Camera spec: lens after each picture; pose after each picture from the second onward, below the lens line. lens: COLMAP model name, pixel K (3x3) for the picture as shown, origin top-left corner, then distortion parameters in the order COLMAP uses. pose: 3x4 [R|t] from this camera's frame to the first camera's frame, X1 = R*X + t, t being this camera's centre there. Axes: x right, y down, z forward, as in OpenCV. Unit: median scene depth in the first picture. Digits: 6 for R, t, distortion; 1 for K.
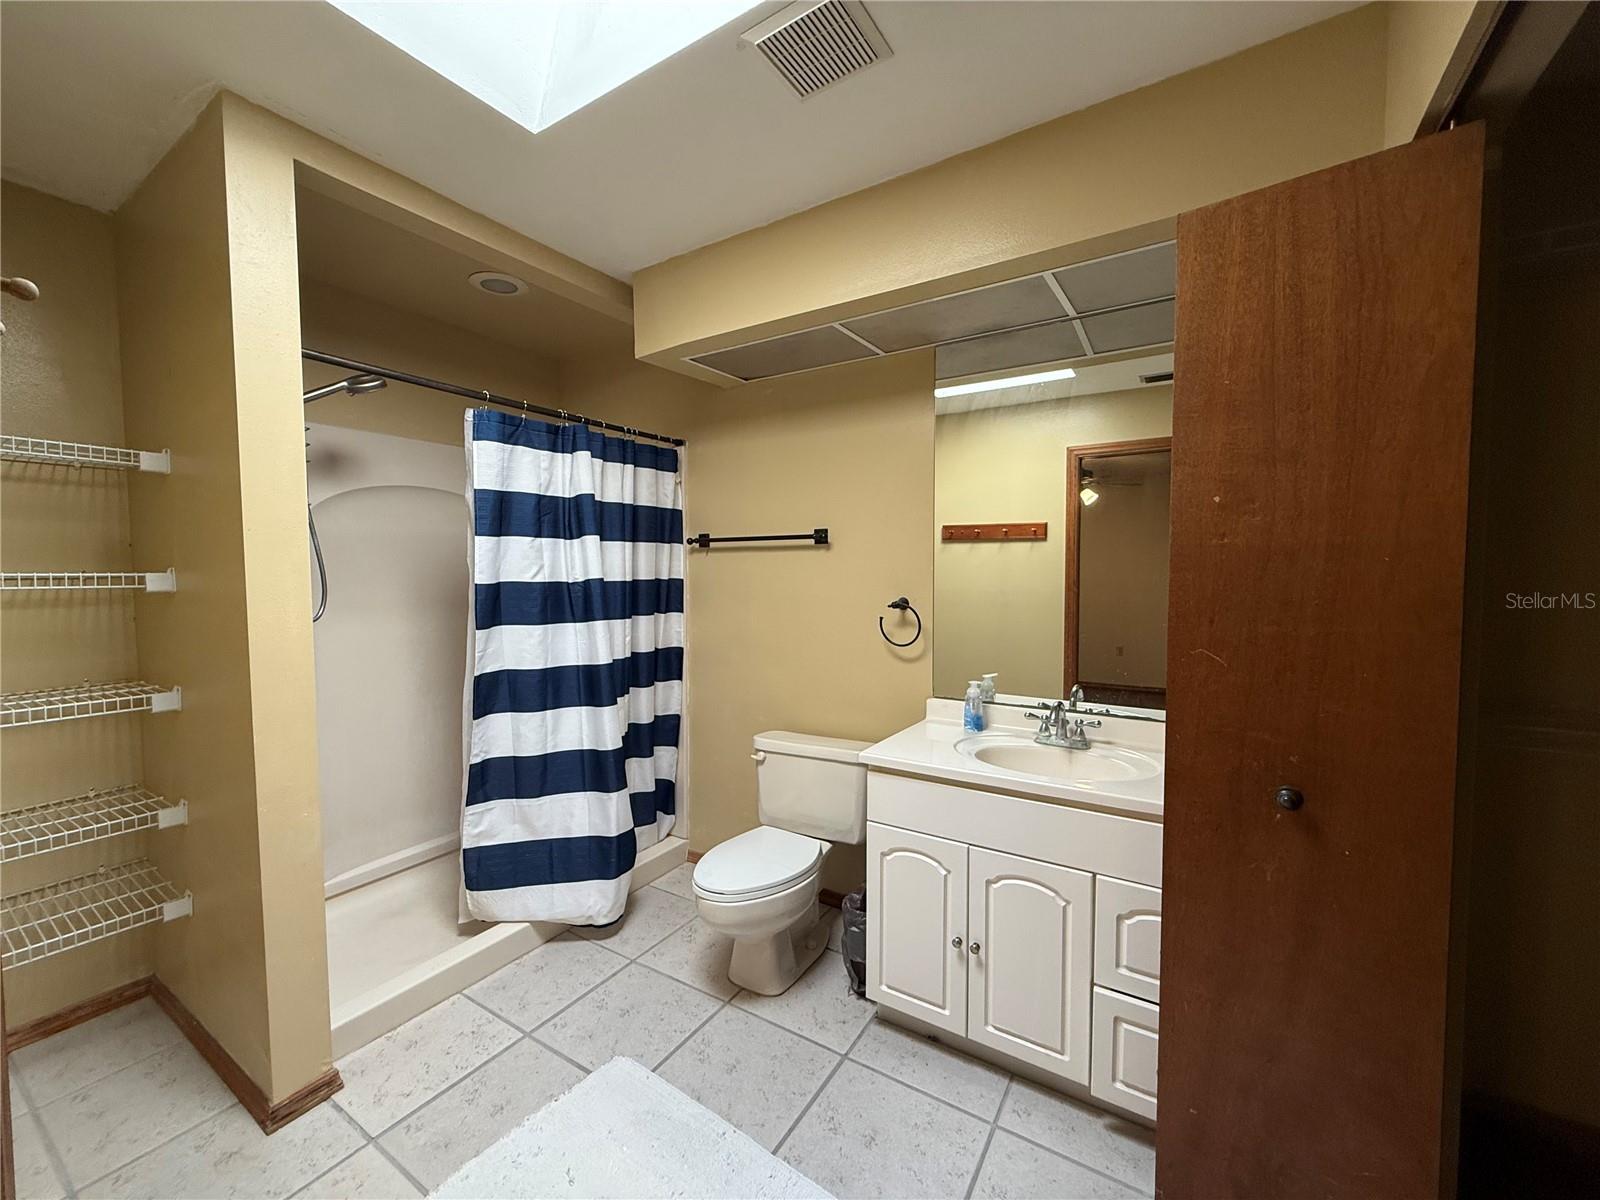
lens RADIAL K [[640.3, 0, 798.3], [0, 640.3, 601.2], [0, 0, 1]] dist [-0.000656, -0.000848]
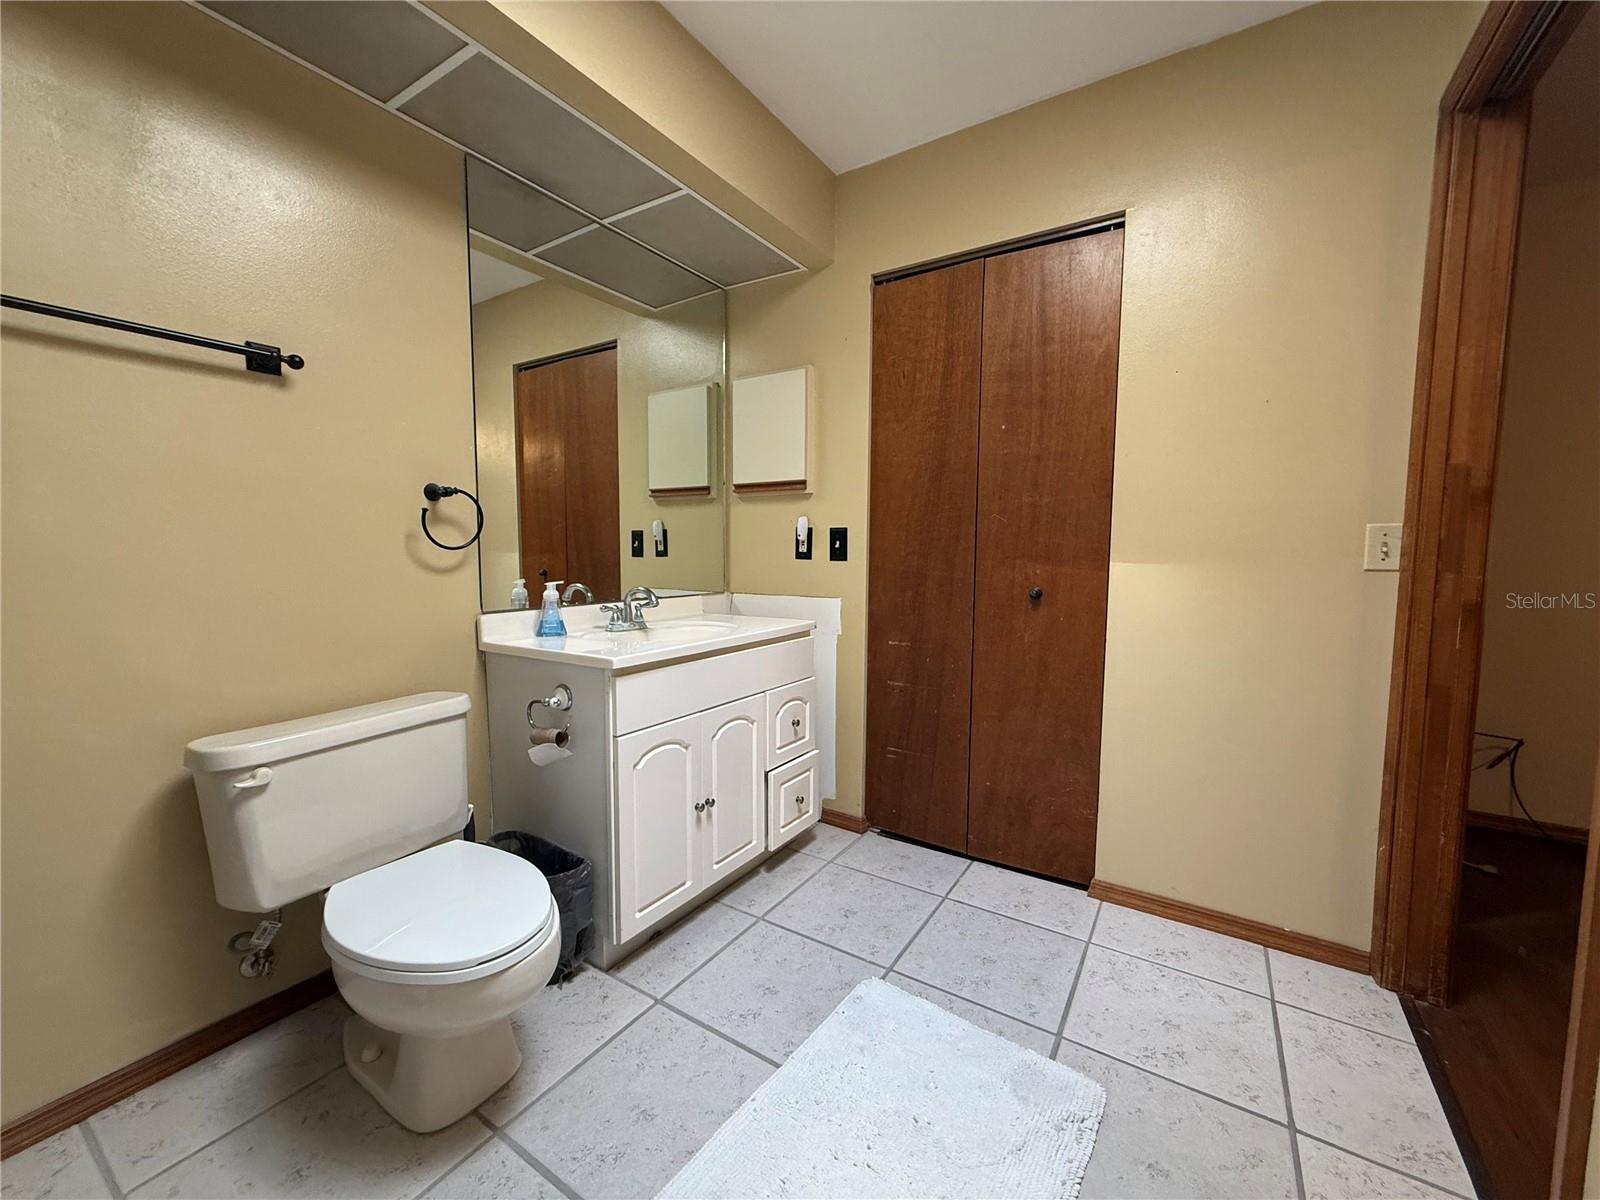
lens RADIAL K [[640.3, 0, 797.5], [0, 640.3, 600.7], [0, 0, 1]] dist [-0.000656, -0.000848]
pose [[0.005588, -0.081365, 0.996669, -0.579557], [0.036358, 0.996042, 0.081110, 0.084639], [-0.999323, 0.035784, 0.008524, 0.611579]]
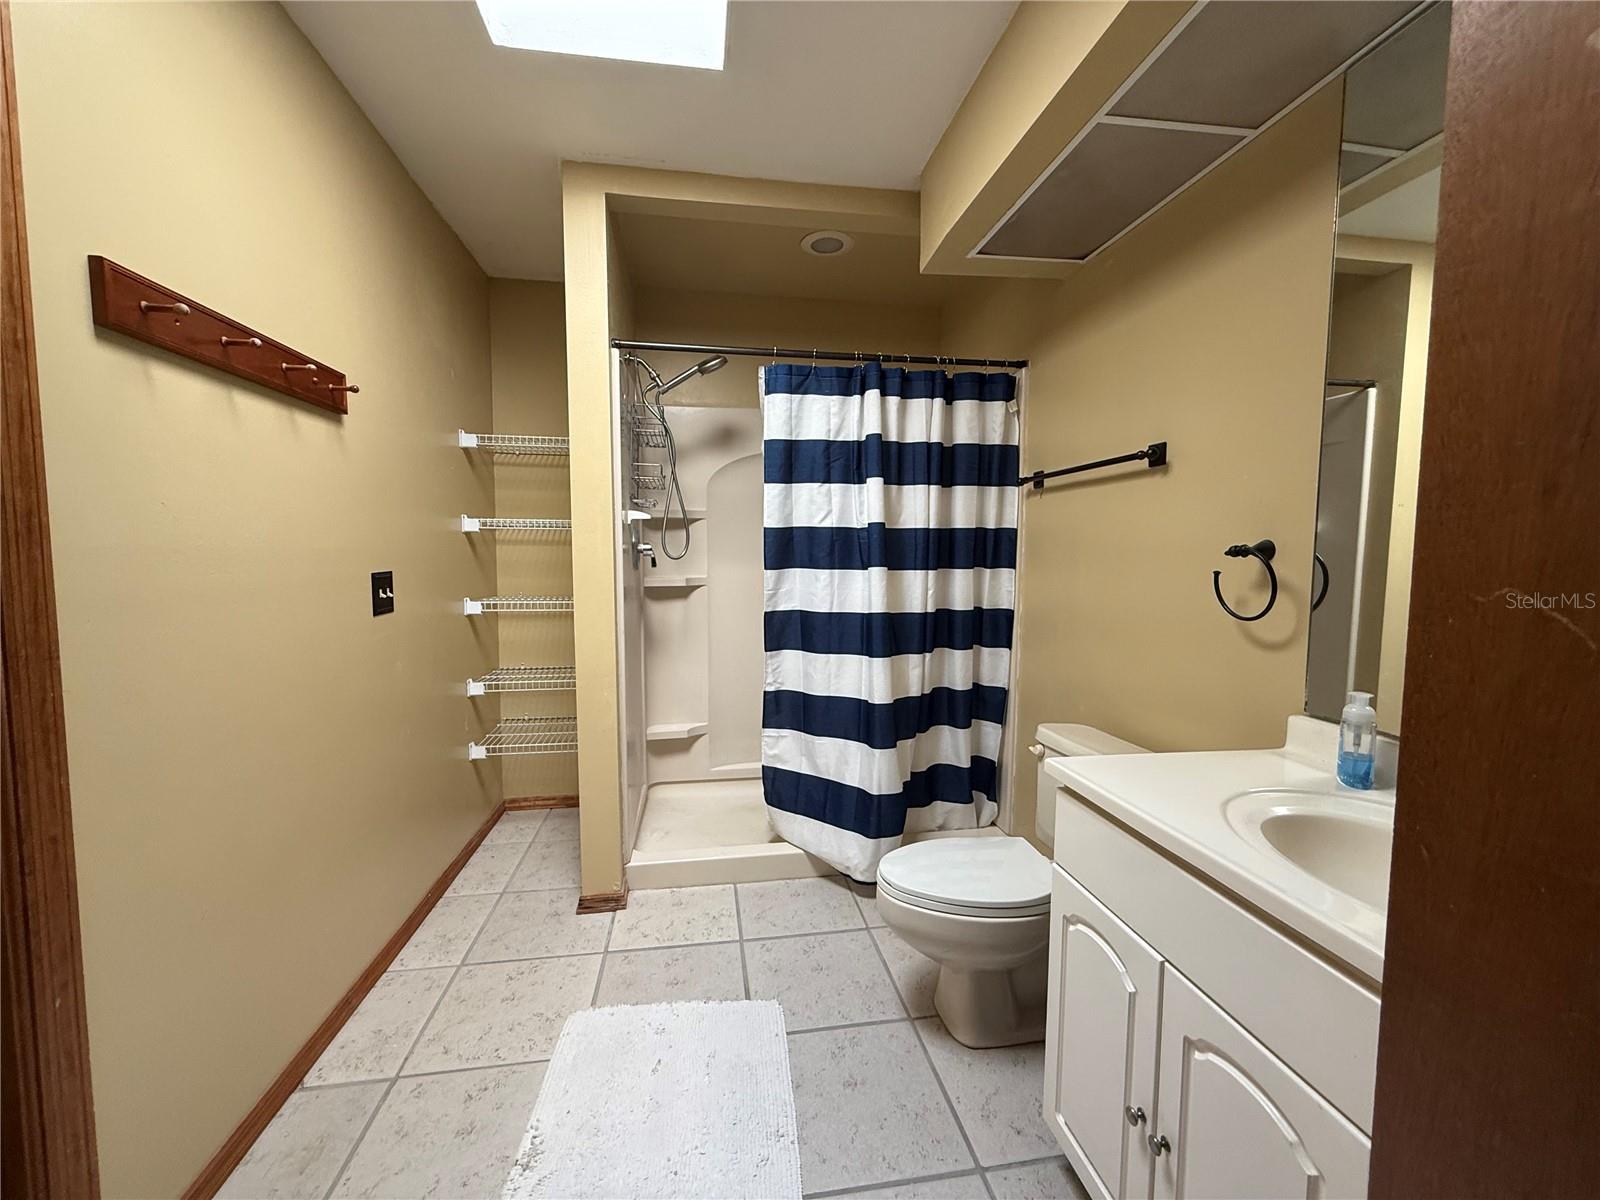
lens RADIAL K [[640.3, 0, 797.0], [0, 640.3, 600.6], [0, 0, 1]] dist [-0.000656, -0.000848]
pose [[0.657963, 0.060907, -0.750583, 0.337970], [-0.041498, 0.998142, 0.044618, 0.043423], [0.751906, 0.001791, 0.659268, 0.293223]]
